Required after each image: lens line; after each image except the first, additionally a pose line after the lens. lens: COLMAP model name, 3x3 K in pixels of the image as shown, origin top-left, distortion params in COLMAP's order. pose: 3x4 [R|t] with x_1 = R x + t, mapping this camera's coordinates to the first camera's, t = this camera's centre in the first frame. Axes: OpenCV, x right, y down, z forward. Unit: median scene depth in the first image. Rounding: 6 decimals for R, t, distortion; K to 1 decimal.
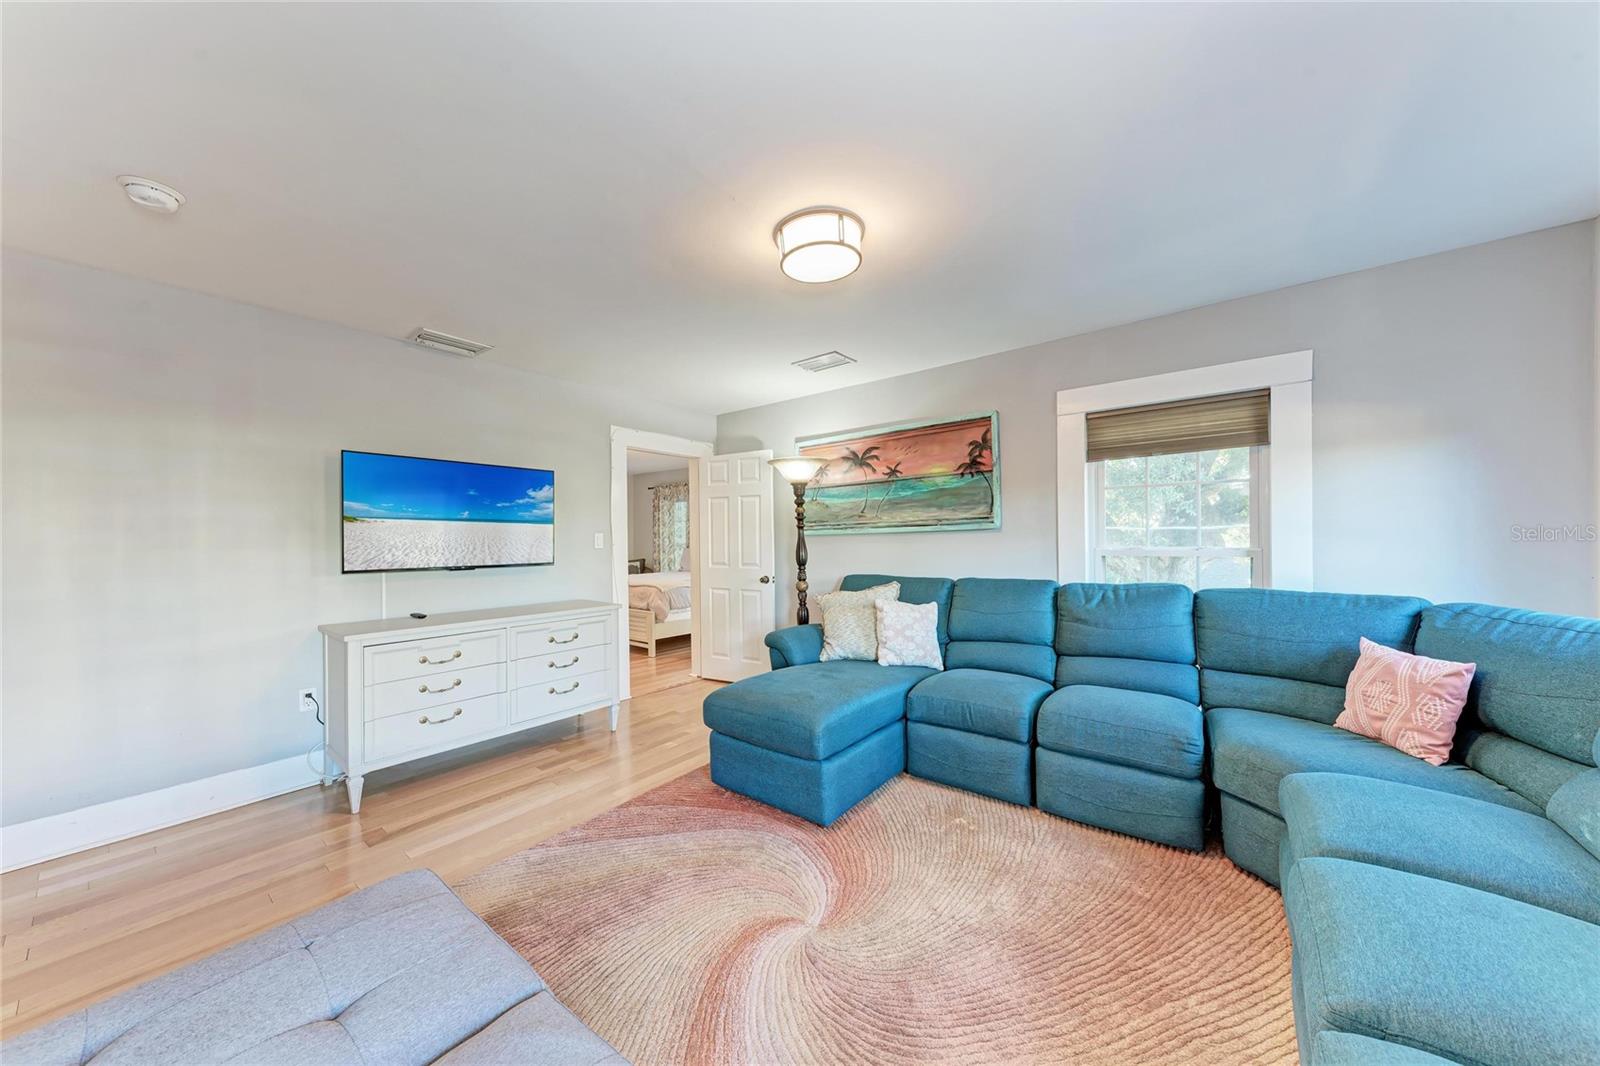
lens RADIAL K [[545.2, 0, 790.3], [0, 545.2, 533.6], [0, 0, 1]] dist [0.002141, -0.000754]
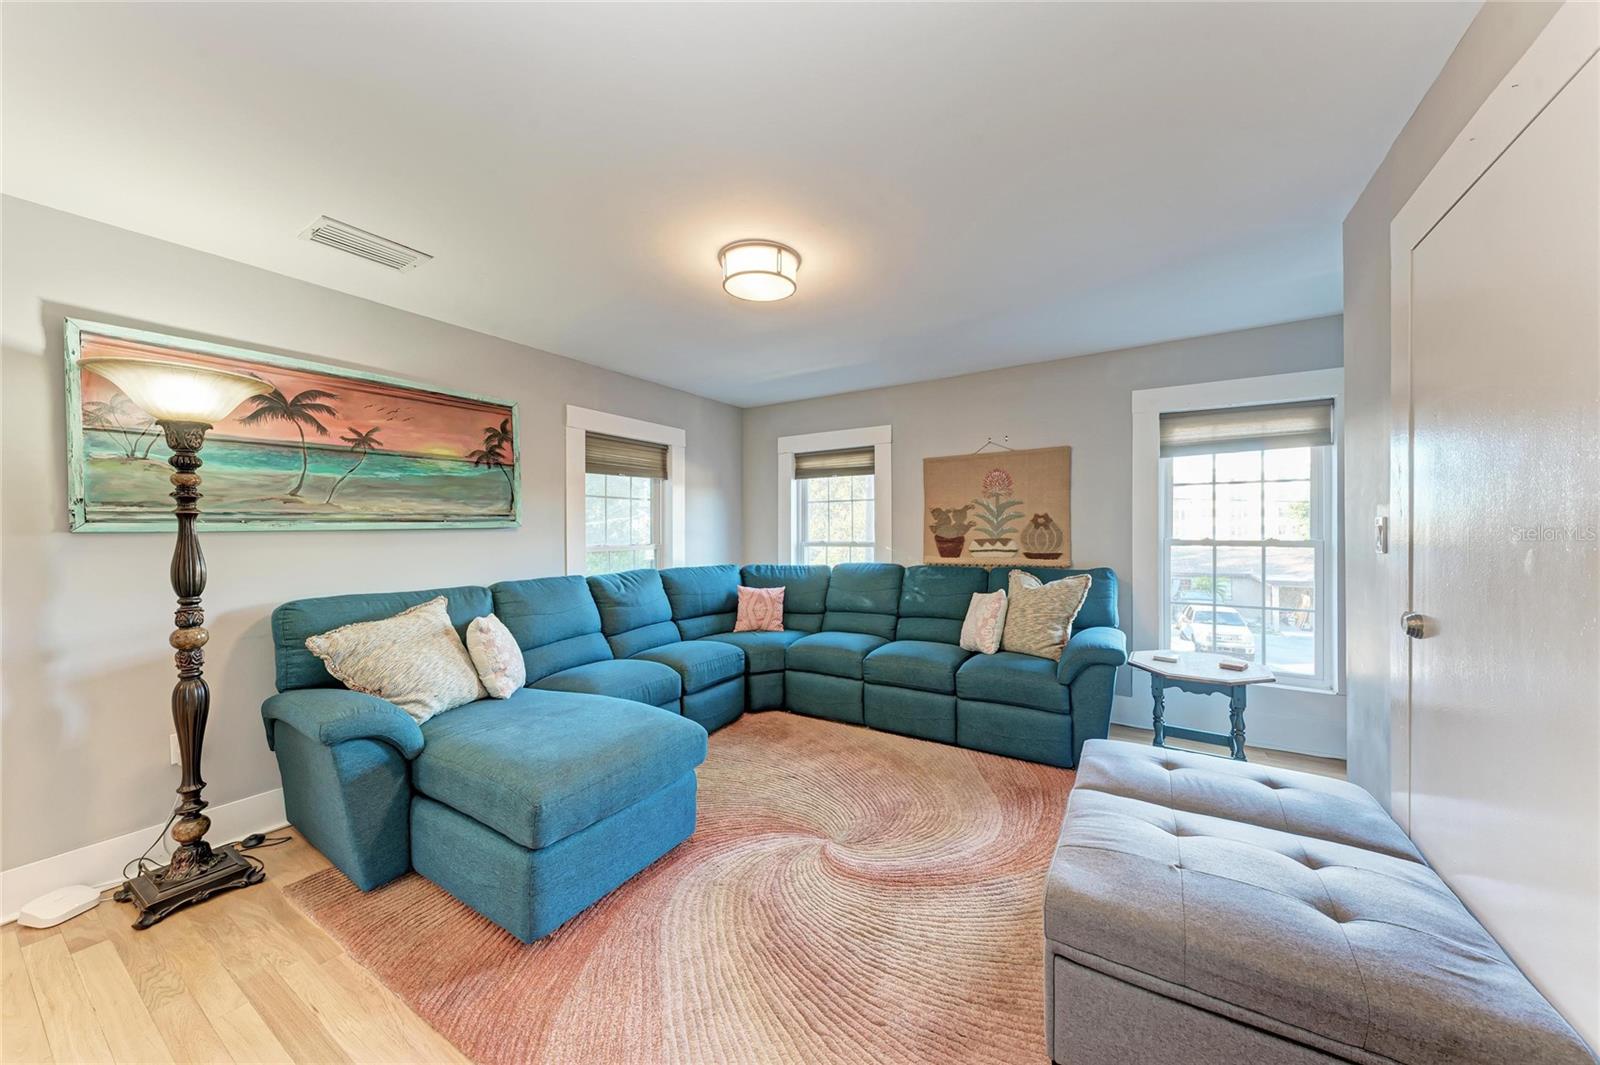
lens RADIAL K [[545.2, 0, 793.0], [0, 545.2, 539.3], [0, 0, 1]] dist [0.002141, -0.000754]
pose [[-0.101987, -0.005862, 0.994768, -0.583193], [-0.006052, 0.999968, 0.005272, 0.003839], [-0.994767, -0.005483, -0.102019, 0.584411]]
